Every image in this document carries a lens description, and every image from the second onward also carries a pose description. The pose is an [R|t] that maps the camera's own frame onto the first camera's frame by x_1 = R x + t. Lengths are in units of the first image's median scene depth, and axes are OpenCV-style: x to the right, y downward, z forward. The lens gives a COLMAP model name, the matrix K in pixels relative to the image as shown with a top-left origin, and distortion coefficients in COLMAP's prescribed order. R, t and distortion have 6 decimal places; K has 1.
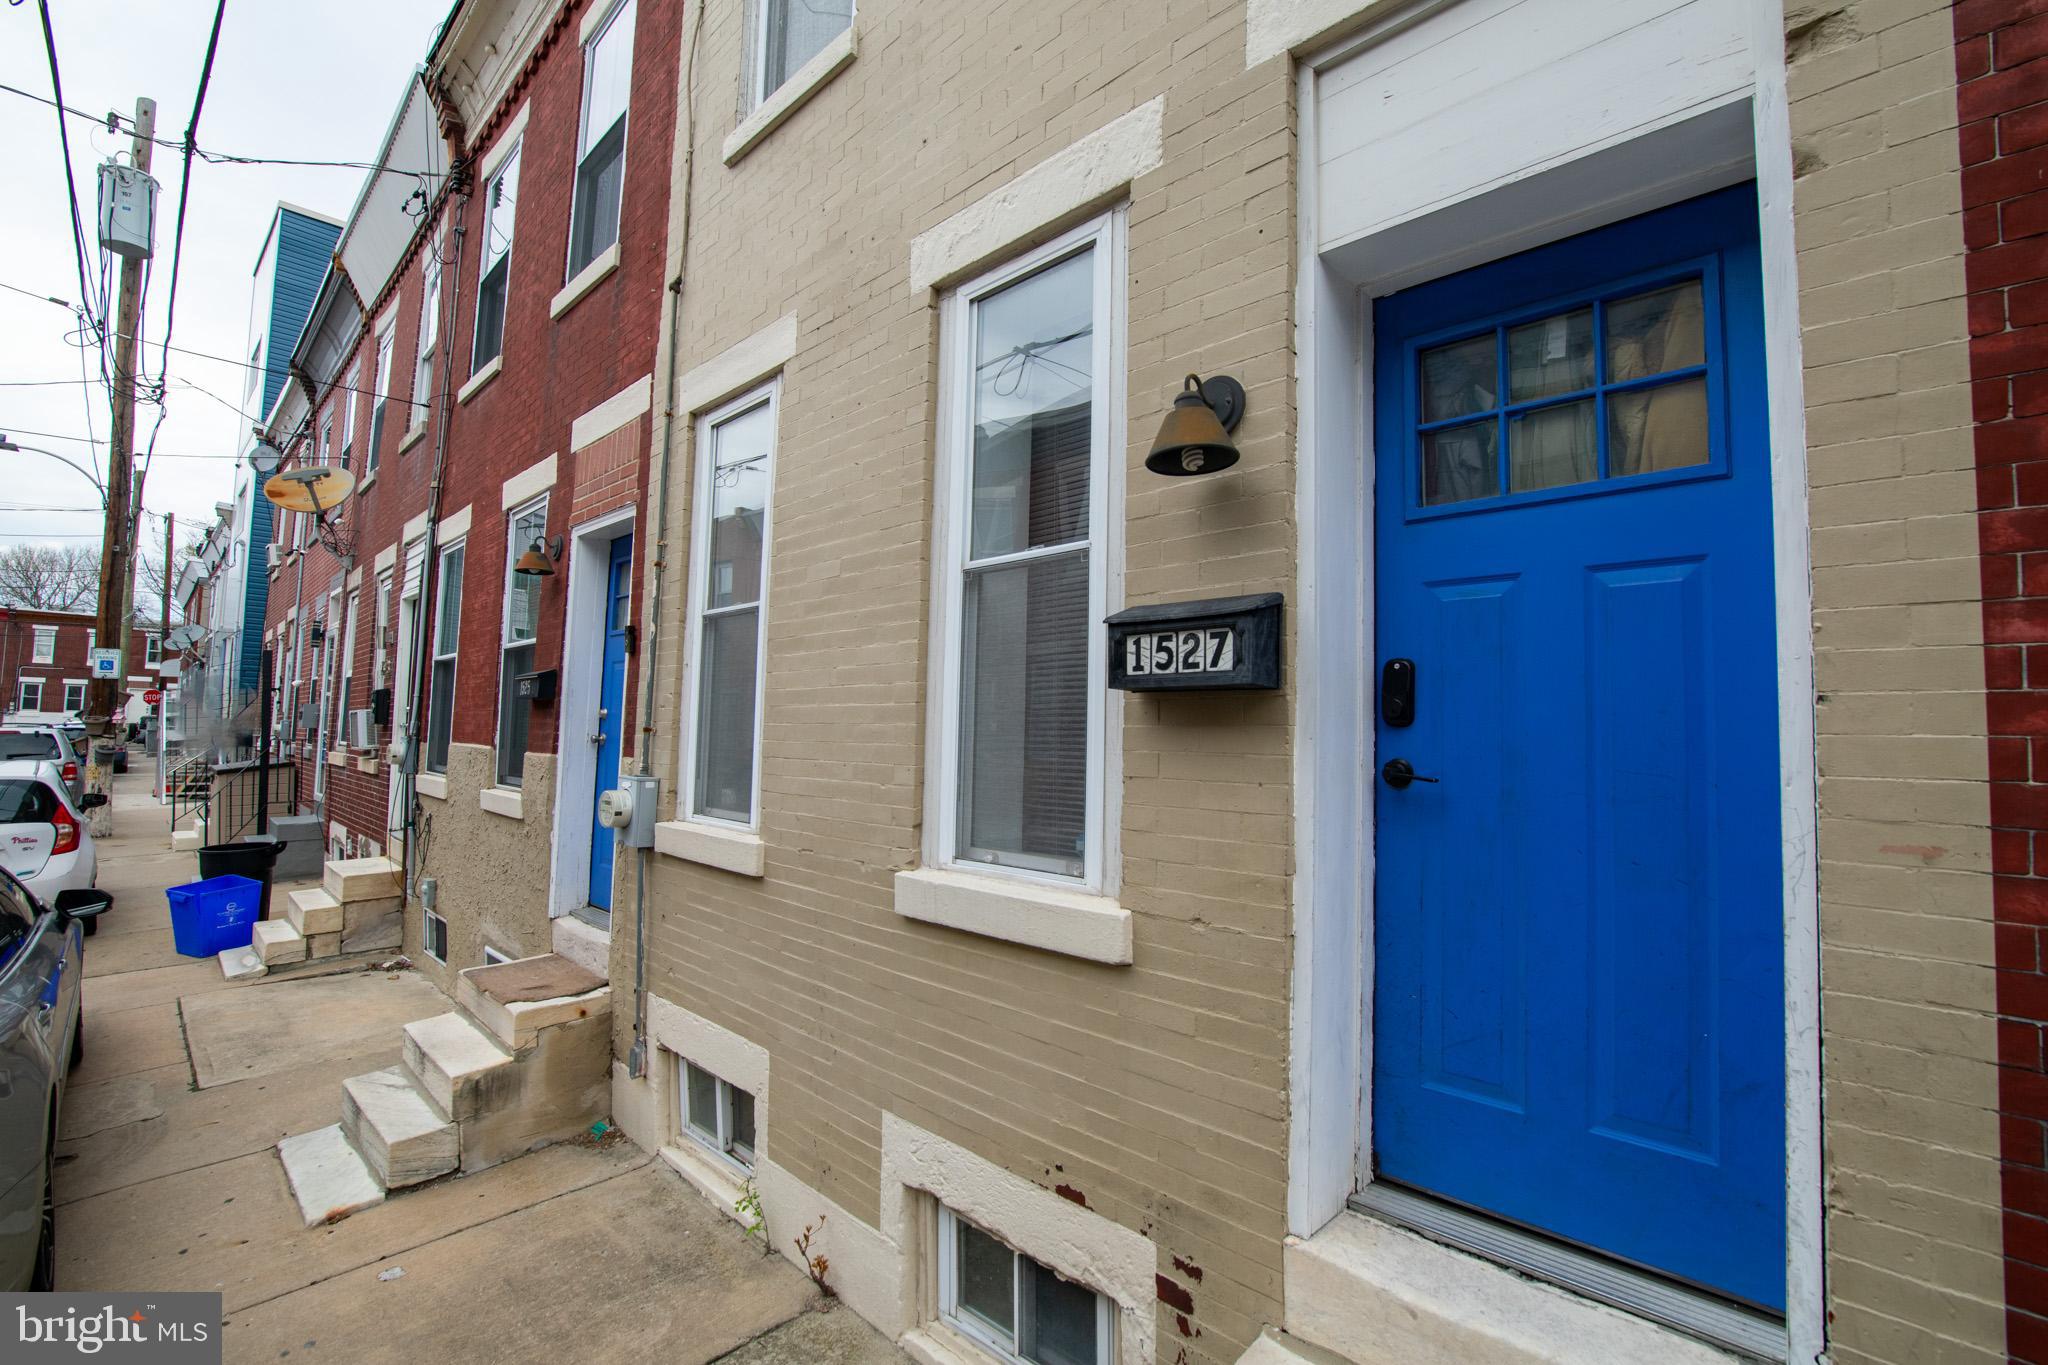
lens RADIAL K [[903.6, 0, 1033.7], [0, 903.6, 678.9], [0, 0, 1]] dist [-0.039752, 0.007548]
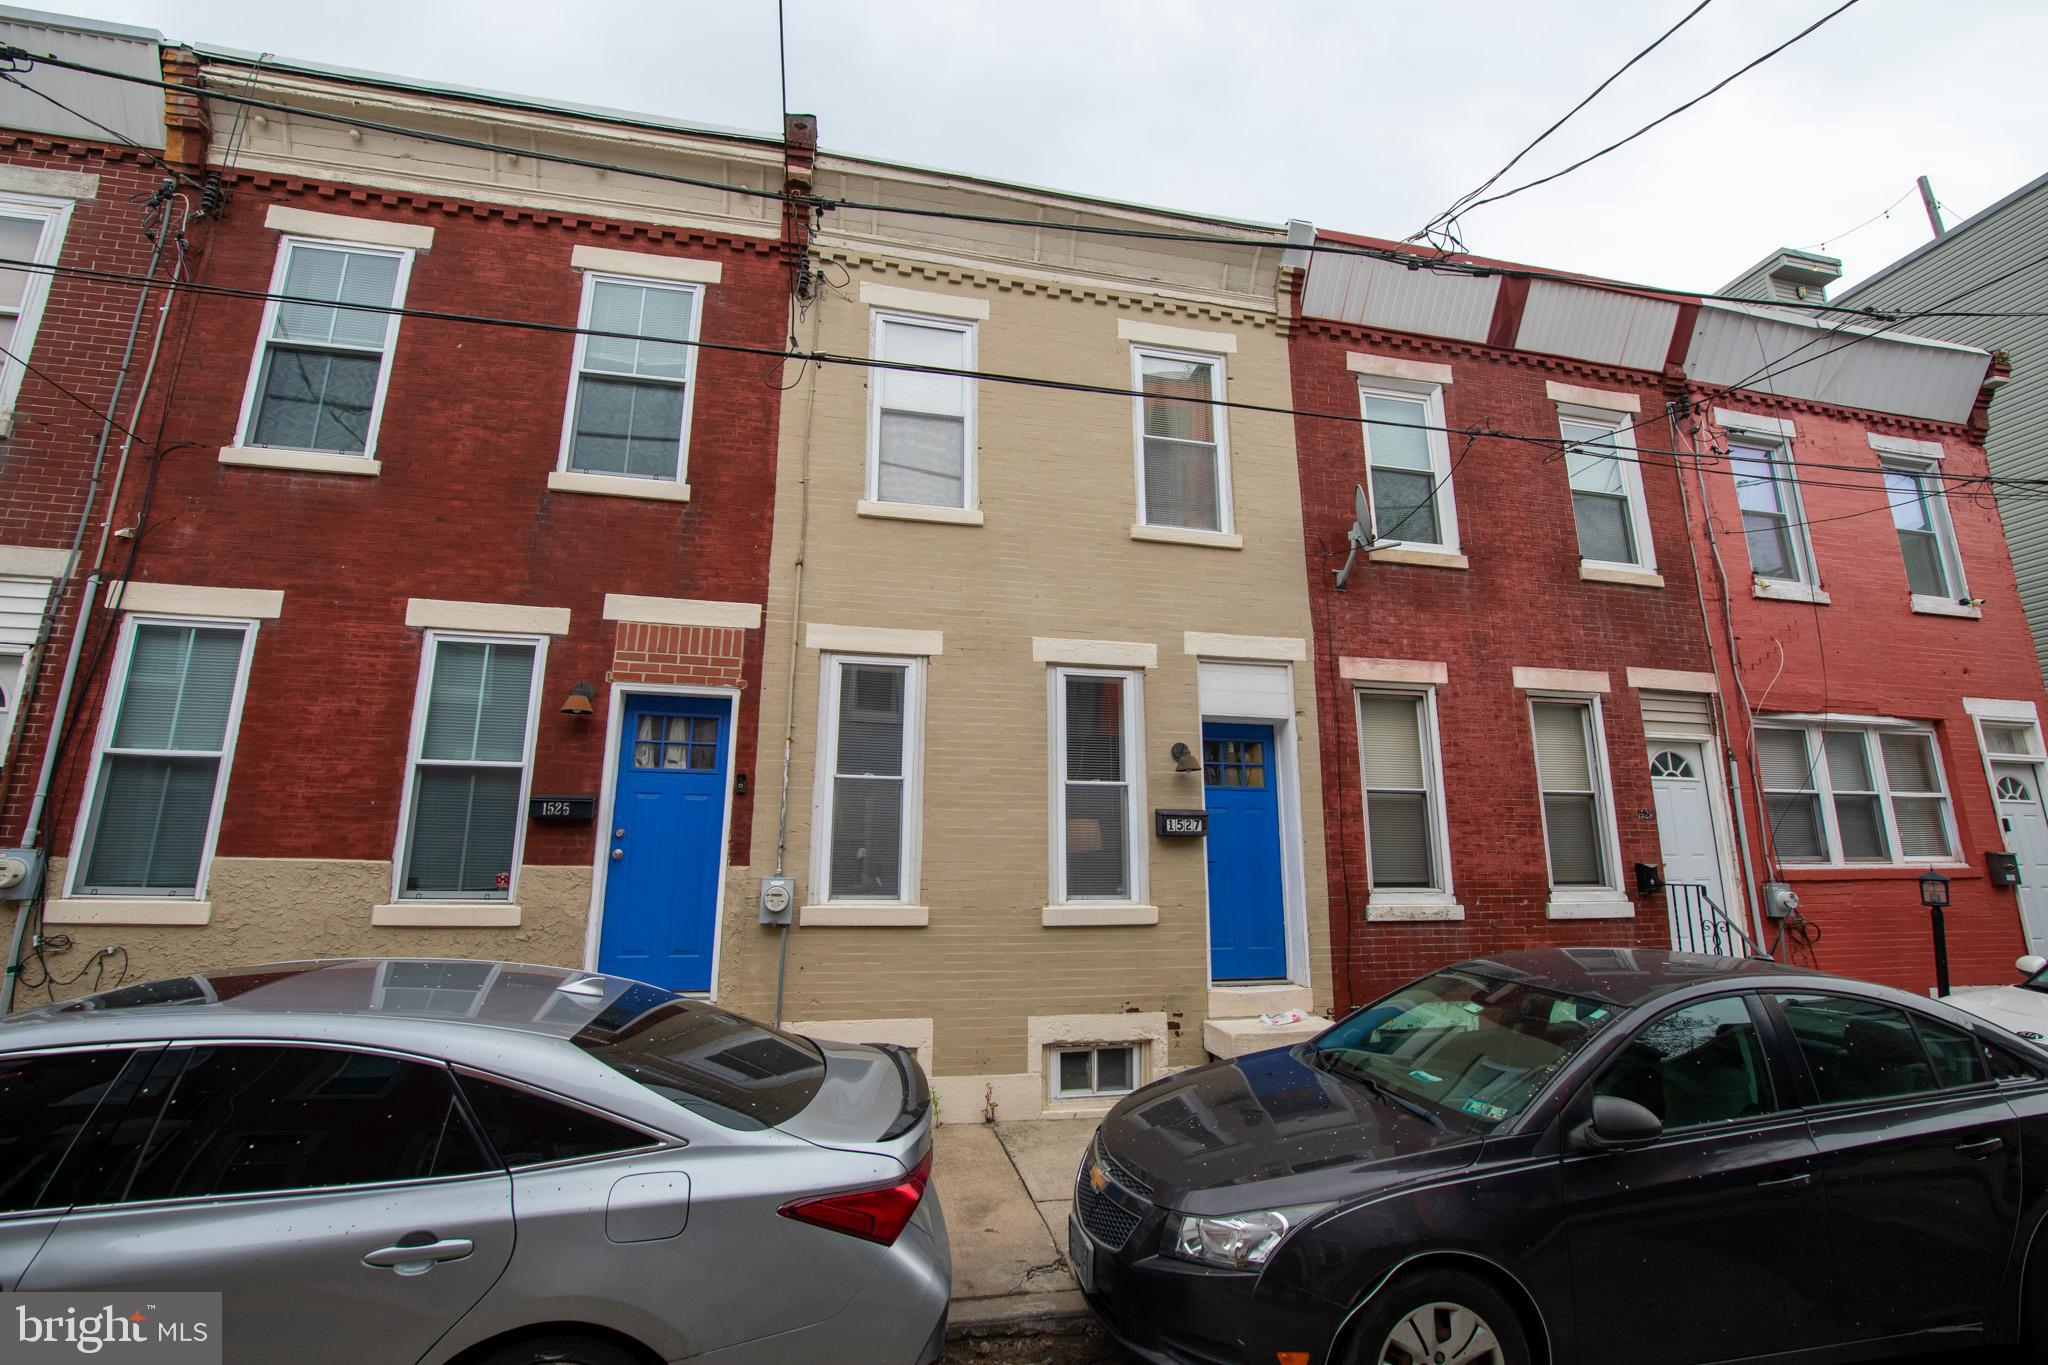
lens RADIAL K [[903.6, 0, 1033.7], [0, 903.6, 678.9], [0, 0, 1]] dist [-0.039752, 0.007548]
pose [[0.547773, 0.167419, 0.819705, -2.058099], [-0.045043, 0.984254, -0.170926, 0.024192], [-0.835414, 0.056707, 0.546688, -0.293387]]
